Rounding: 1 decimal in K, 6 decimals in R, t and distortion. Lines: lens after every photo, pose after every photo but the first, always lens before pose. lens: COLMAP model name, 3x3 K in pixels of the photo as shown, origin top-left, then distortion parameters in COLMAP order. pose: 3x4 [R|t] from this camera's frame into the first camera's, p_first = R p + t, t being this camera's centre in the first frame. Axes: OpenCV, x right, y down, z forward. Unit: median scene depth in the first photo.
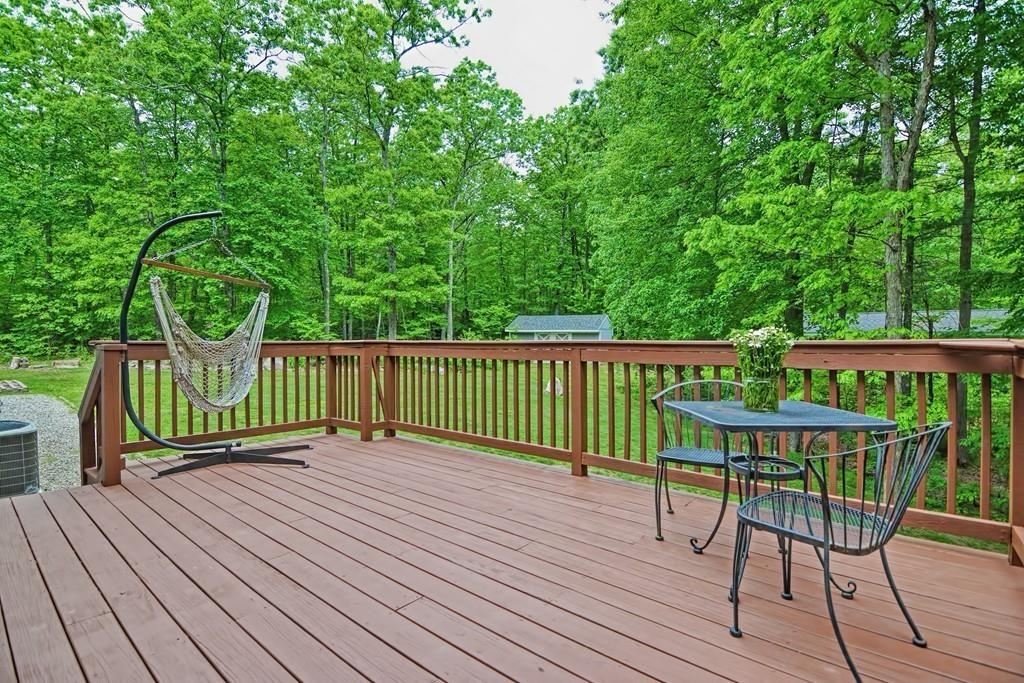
lens RADIAL K [[496.3, 0, 507.4], [0, 496.3, 340.1], [0, 0, 1]] dist [-0.002390, -0.012270]
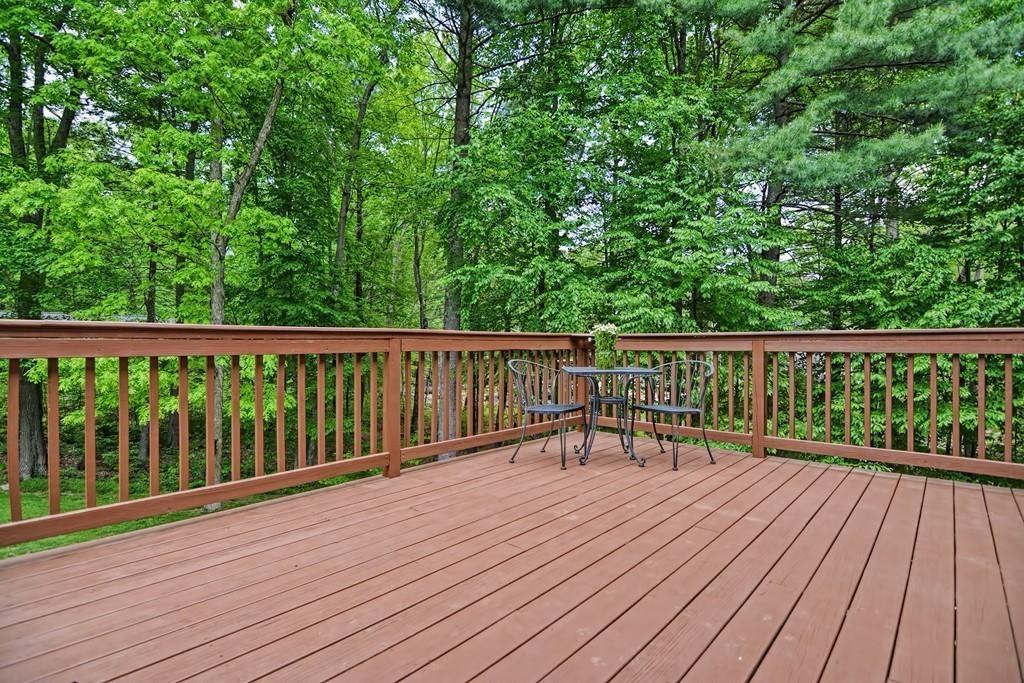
lens RADIAL K [[496.3, 0, 507.4], [0, 496.3, 340.1], [0, 0, 1]] dist [-0.002390, -0.012270]
pose [[0.024848, 0.007943, 0.999660, -0.872423], [0.000981, 0.999968, -0.007970, 0.031977], [-0.999691, 0.001179, 0.024840, 0.870247]]
